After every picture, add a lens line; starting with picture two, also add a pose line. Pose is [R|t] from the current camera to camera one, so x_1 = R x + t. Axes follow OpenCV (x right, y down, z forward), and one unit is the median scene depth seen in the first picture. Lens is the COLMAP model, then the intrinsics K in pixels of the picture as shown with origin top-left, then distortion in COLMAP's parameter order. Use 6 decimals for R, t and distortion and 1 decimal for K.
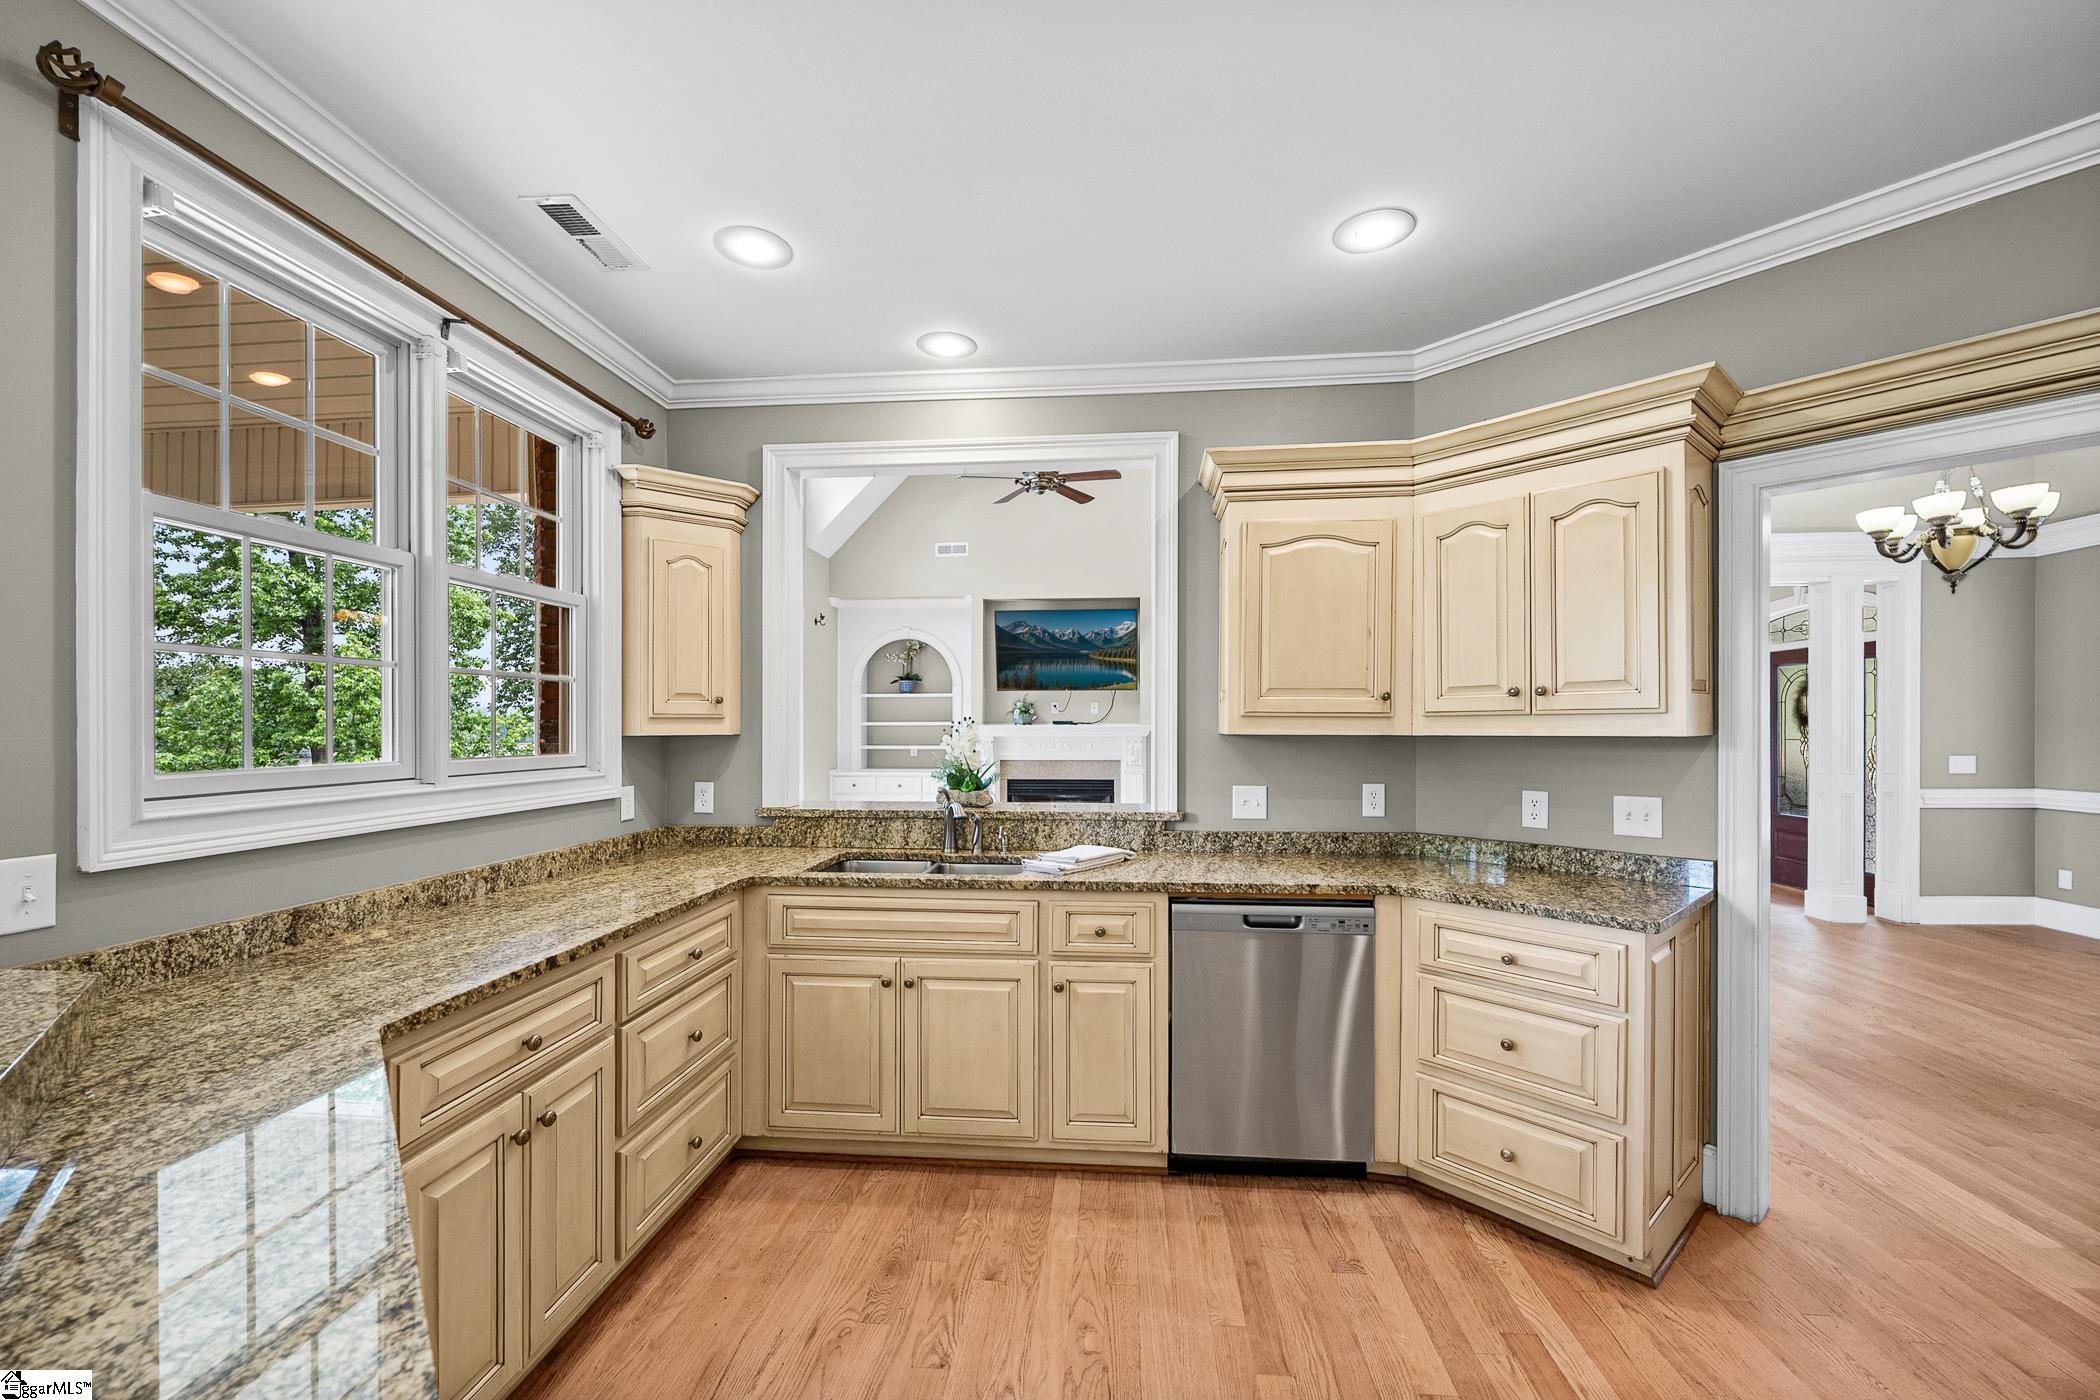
lens RADIAL K [[833.0, 0, 1052.6], [0, 833.0, 726.6], [0, 0, 1]] dist [-0.002344, -0.000018]
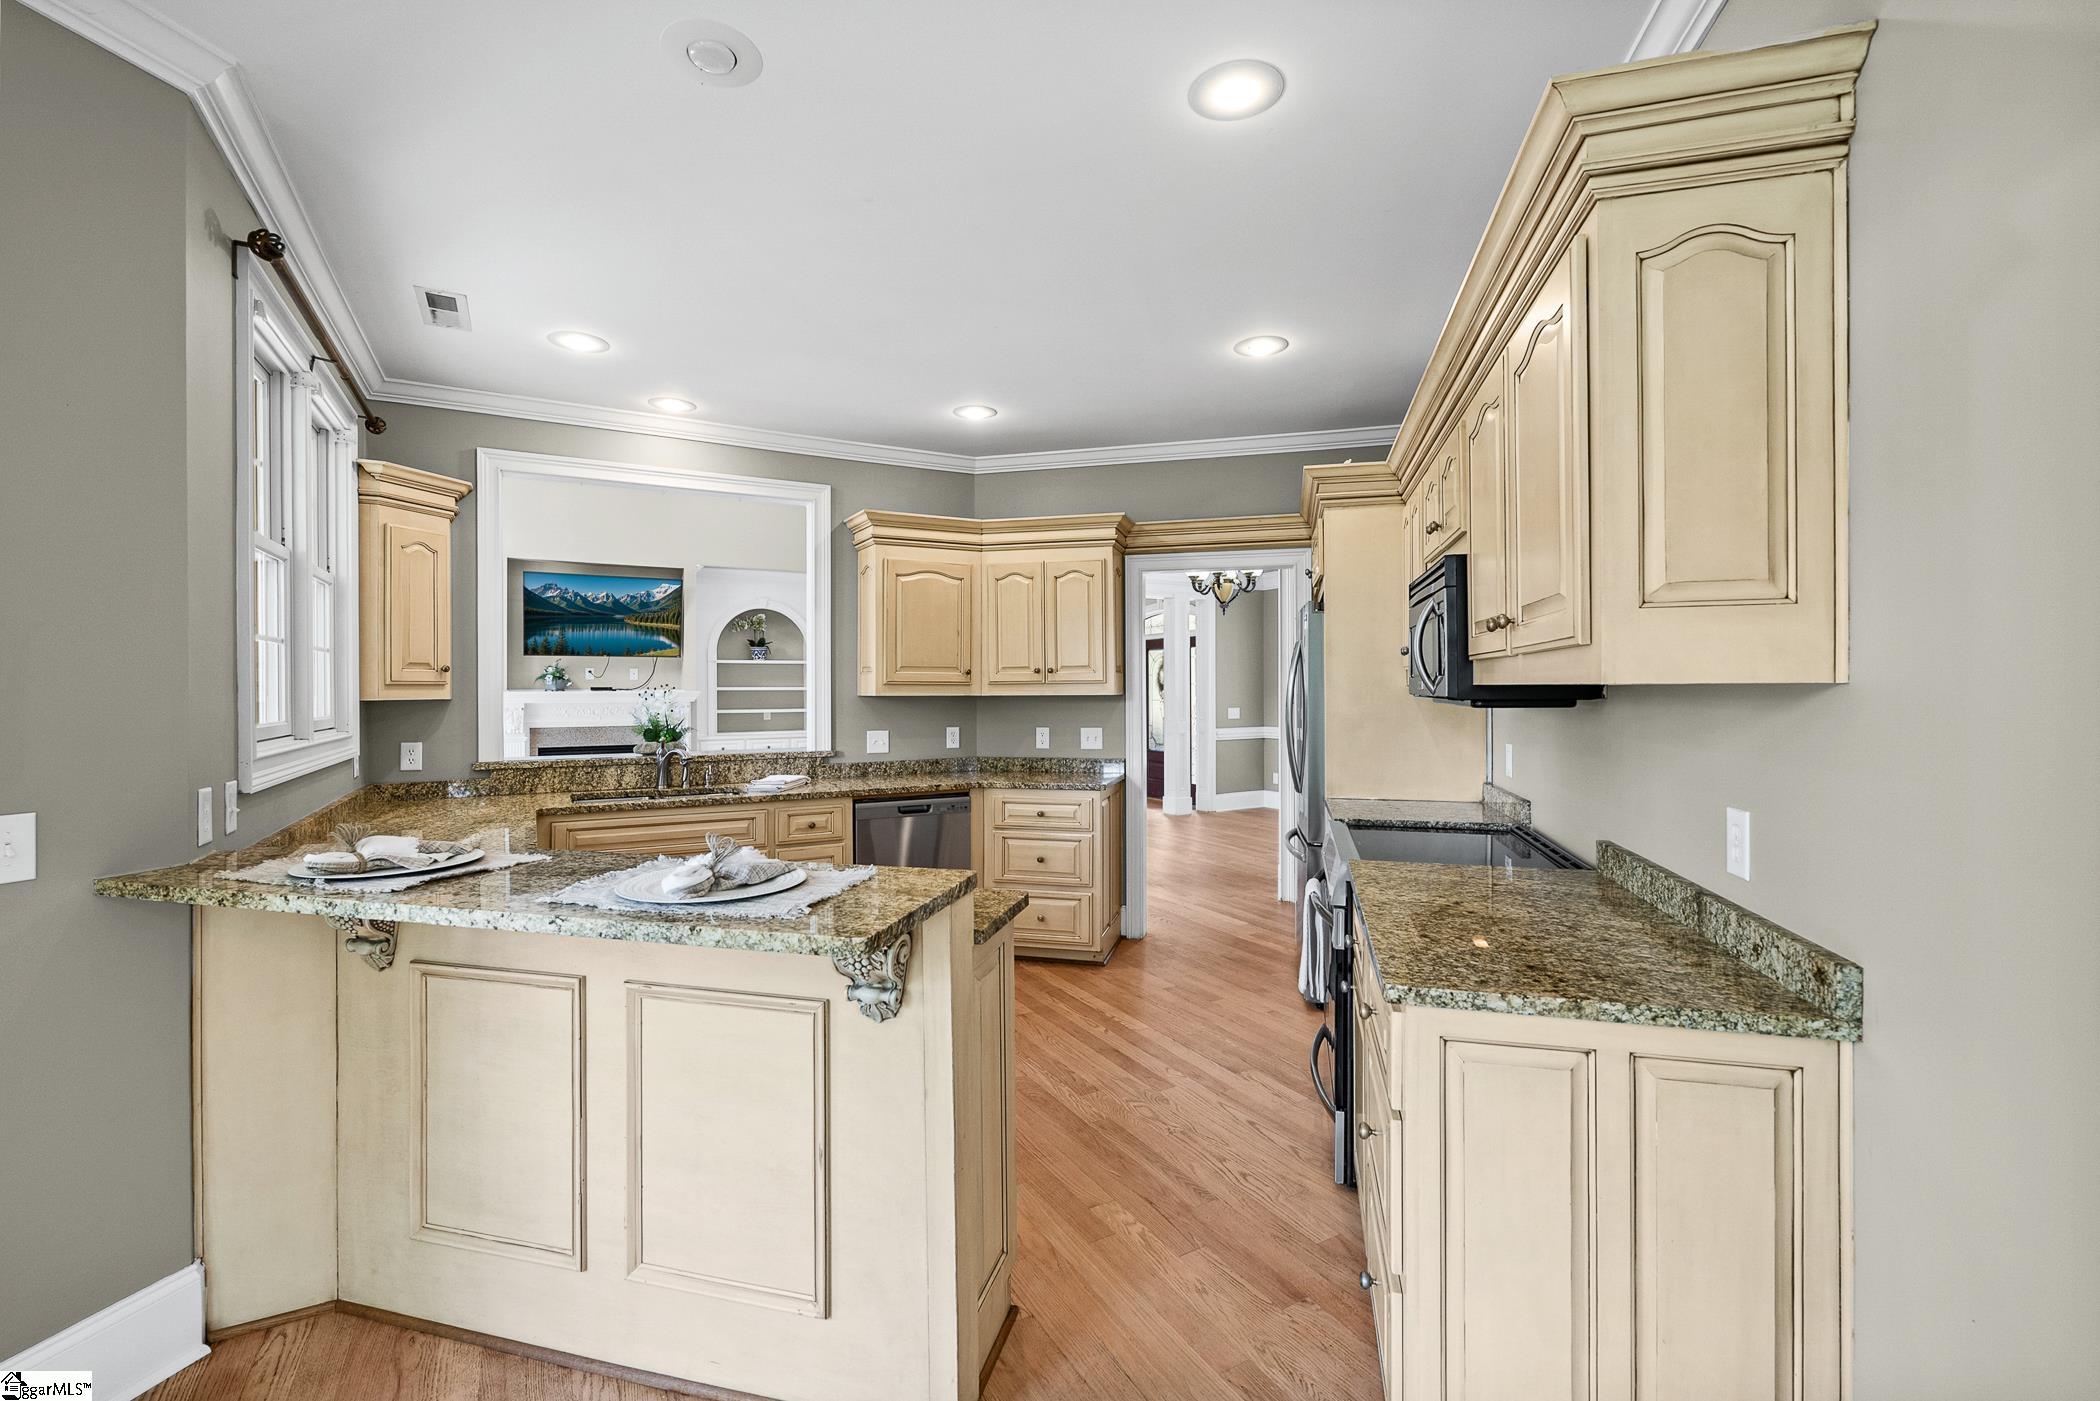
lens RADIAL K [[908.7, 0, 1041.6], [0, 908.7, 686.7], [0, 0, 1]] dist [0.000318, 0.000001]
pose [[0.825231, -0.000048, 0.564796, -0.461403], [0.003899, 0.999977, -0.005611, 0.002997], [-0.564782, 0.006833, 0.825212, -0.527535]]
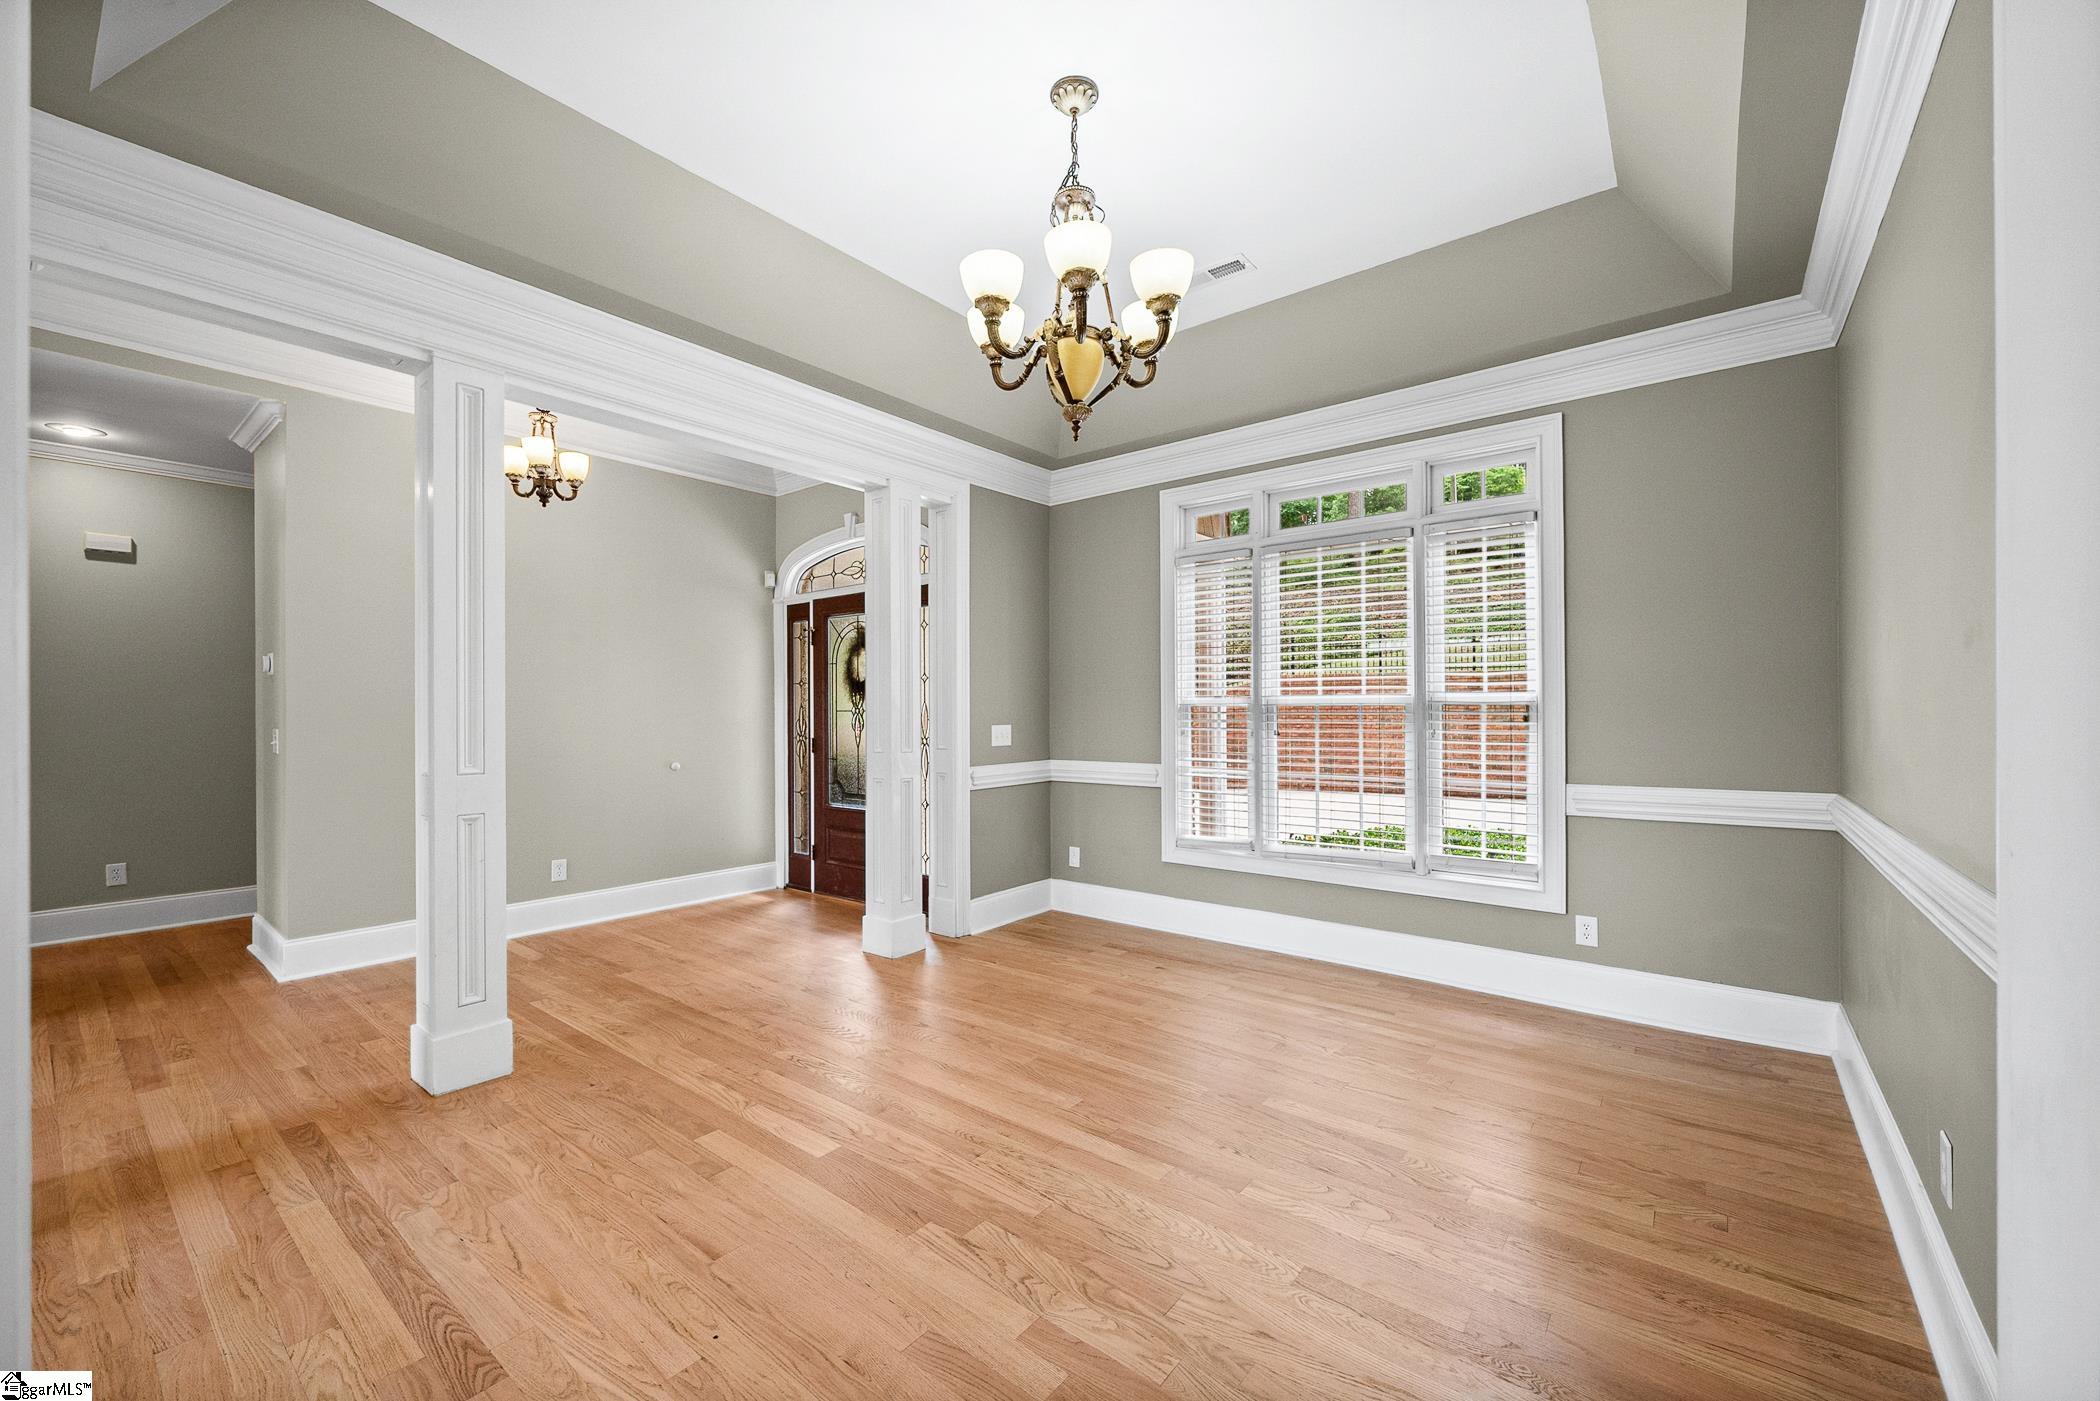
lens RADIAL K [[823.2, 0, 1050.0], [0, 823.2, 700.5], [0, 0, 1]] dist [0.000497, 0.000042]
pose [[0.547325, 0.016390, 0.836760, 0.794537], [0.004154, 0.999743, -0.022300, 0.055124], [-0.836910, 0.015681, 0.547116, 0.950533]]
